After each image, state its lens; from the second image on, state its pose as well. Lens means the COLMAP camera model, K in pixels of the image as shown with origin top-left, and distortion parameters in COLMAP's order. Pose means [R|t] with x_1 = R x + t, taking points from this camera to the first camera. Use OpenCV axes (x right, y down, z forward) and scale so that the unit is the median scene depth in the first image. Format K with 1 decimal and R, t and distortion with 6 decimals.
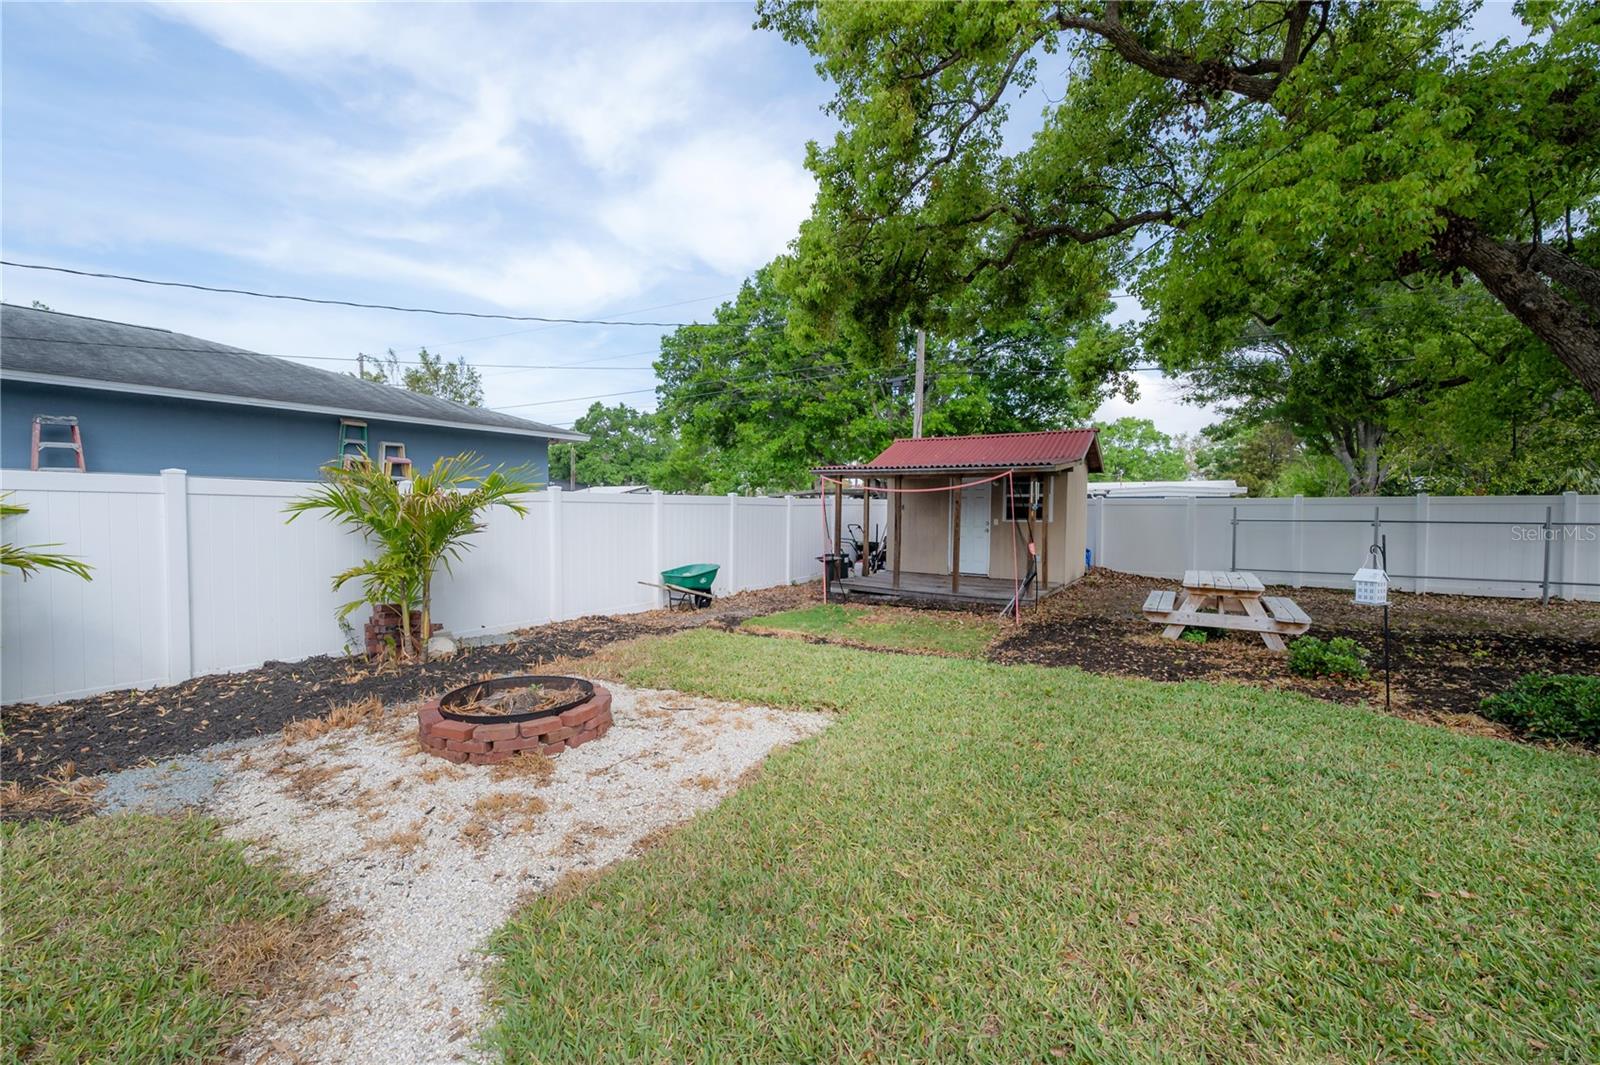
lens RADIAL K [[683.7, 0, 807.1], [0, 683.7, 526.6], [0, 0, 1]] dist [-0.000371, 0.000292]
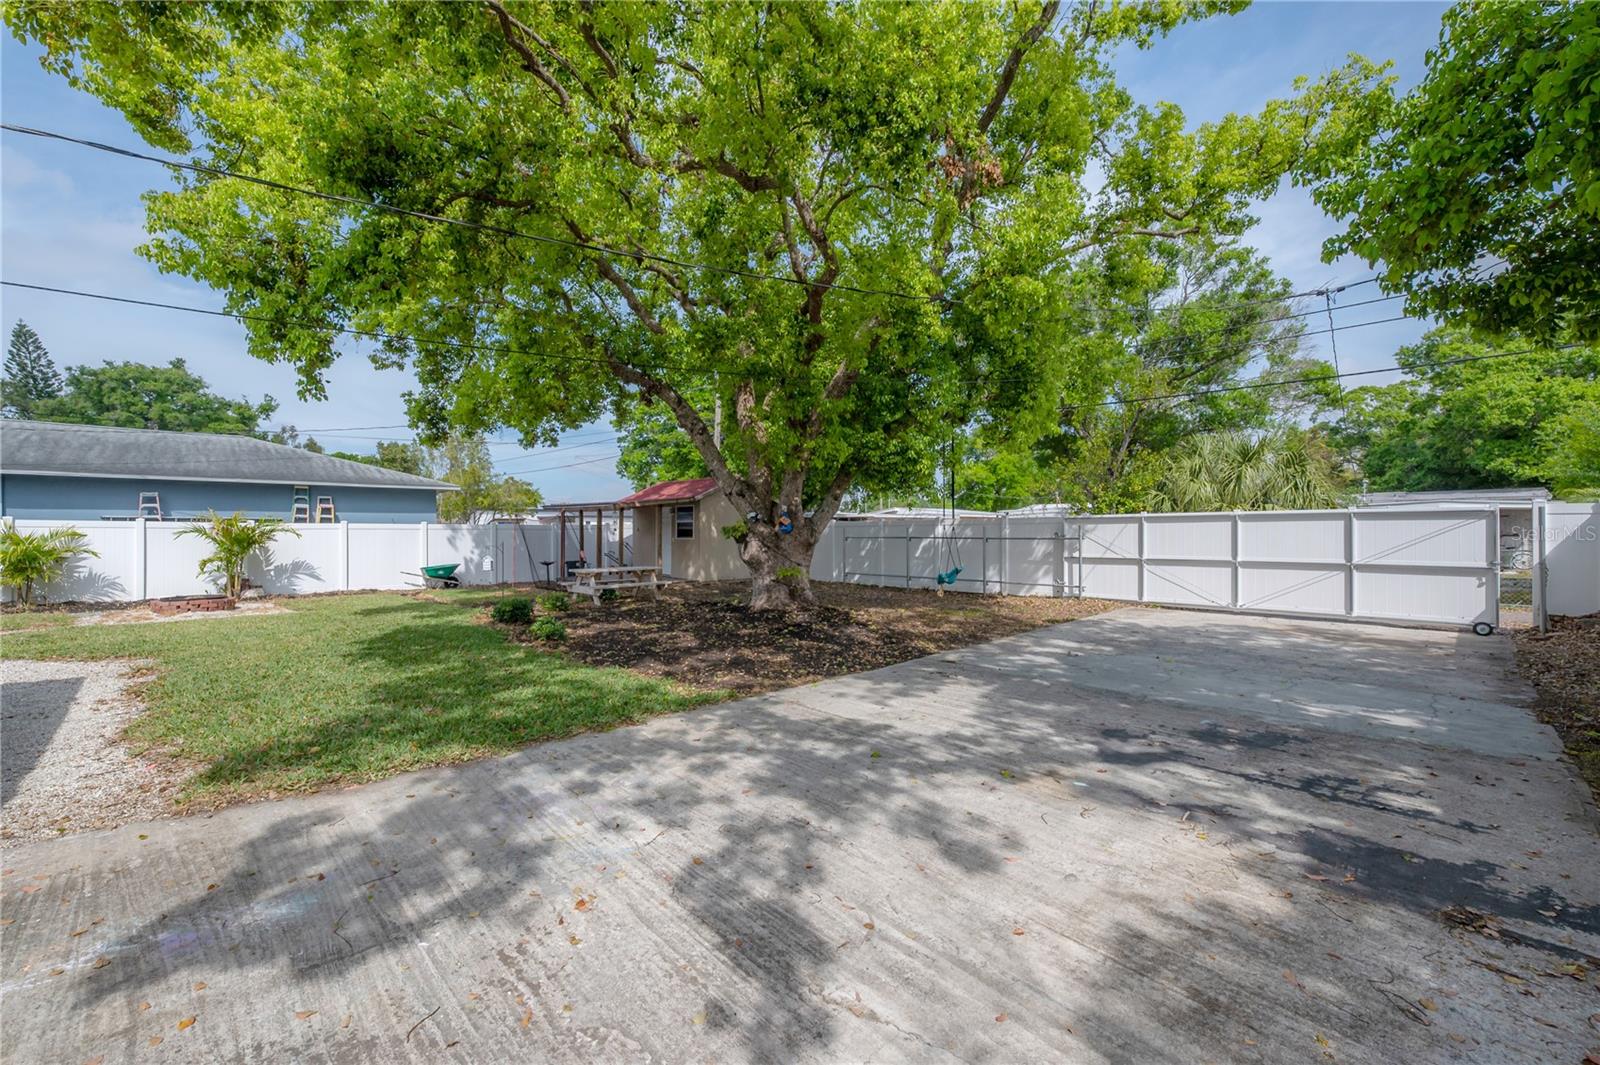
lens RADIAL K [[683.7, 0, 786.4], [0, 683.7, 524.4], [0, 0, 1]] dist [-0.000371, 0.000292]
pose [[0.966924, -0.010812, -0.254835, 1.174538], [0.002263, 0.999425, -0.033817, 0.017193], [0.255054, 0.032122, 0.966393, -0.492634]]
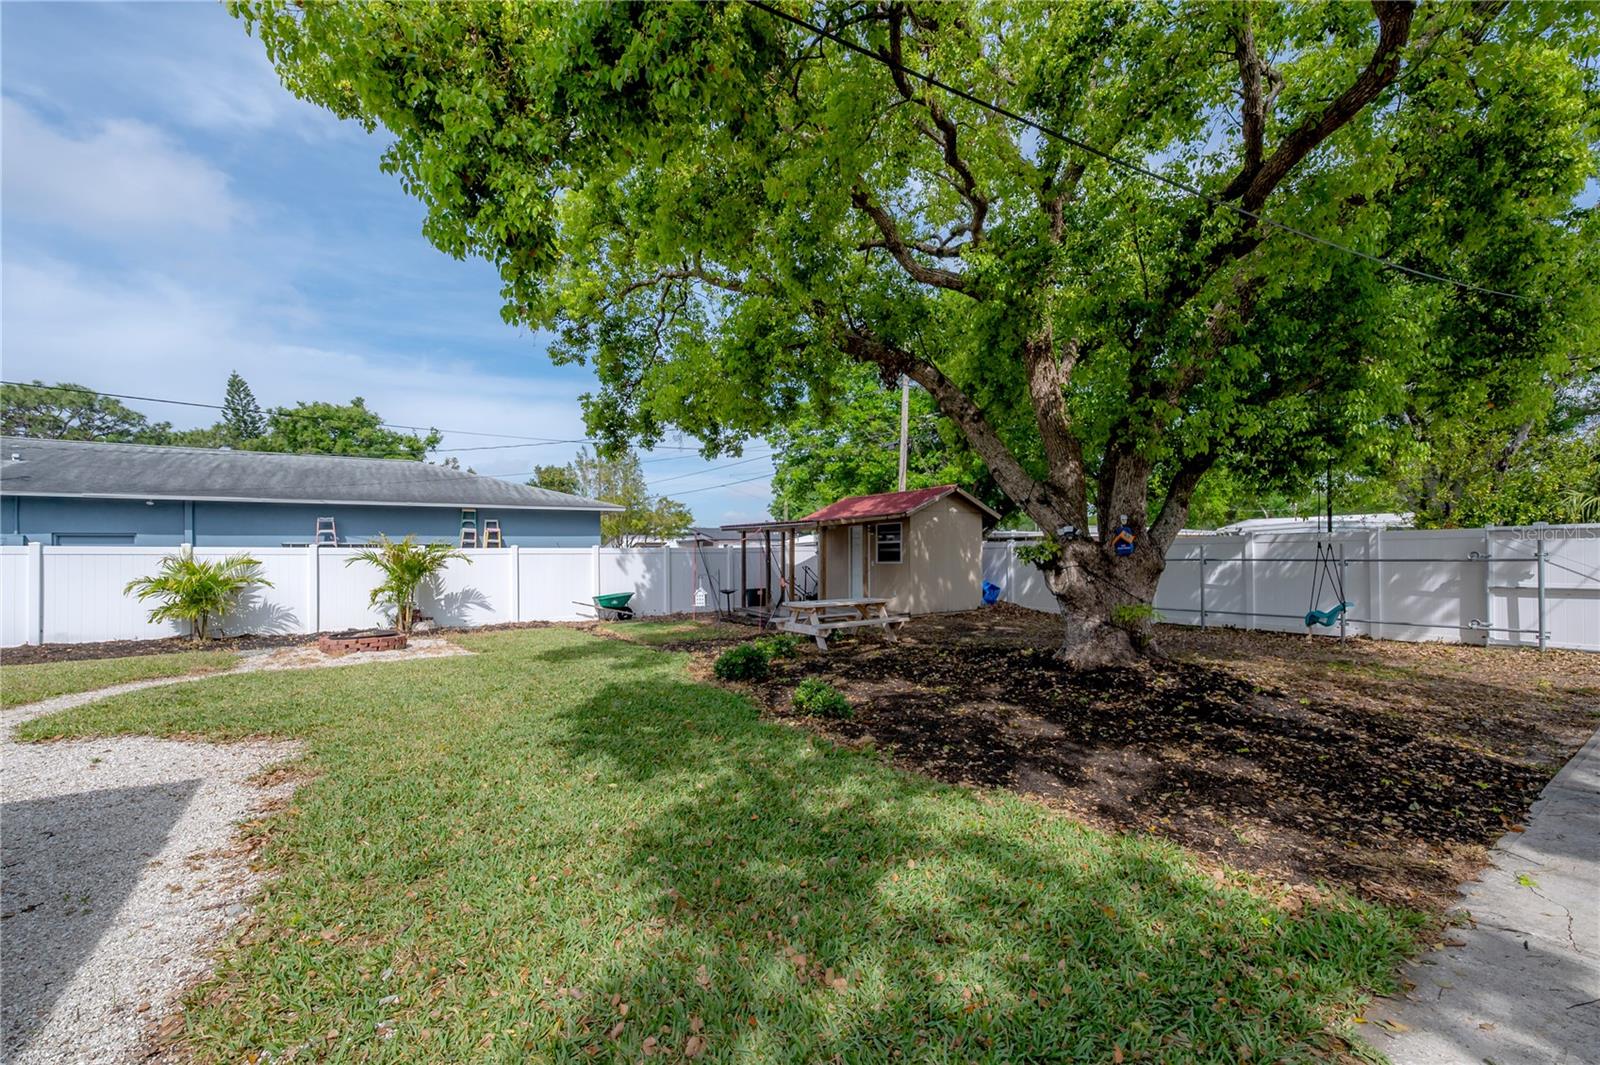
lens RADIAL K [[683.7, 0, 802.1], [0, 683.7, 542.8], [0, 0, 1]] dist [-0.000371, 0.000292]
pose [[0.916204, -0.021964, -0.400110, 0.894275], [0.006412, 0.999172, -0.040165, 0.009228], [0.400661, 0.034234, 0.915586, -0.285401]]
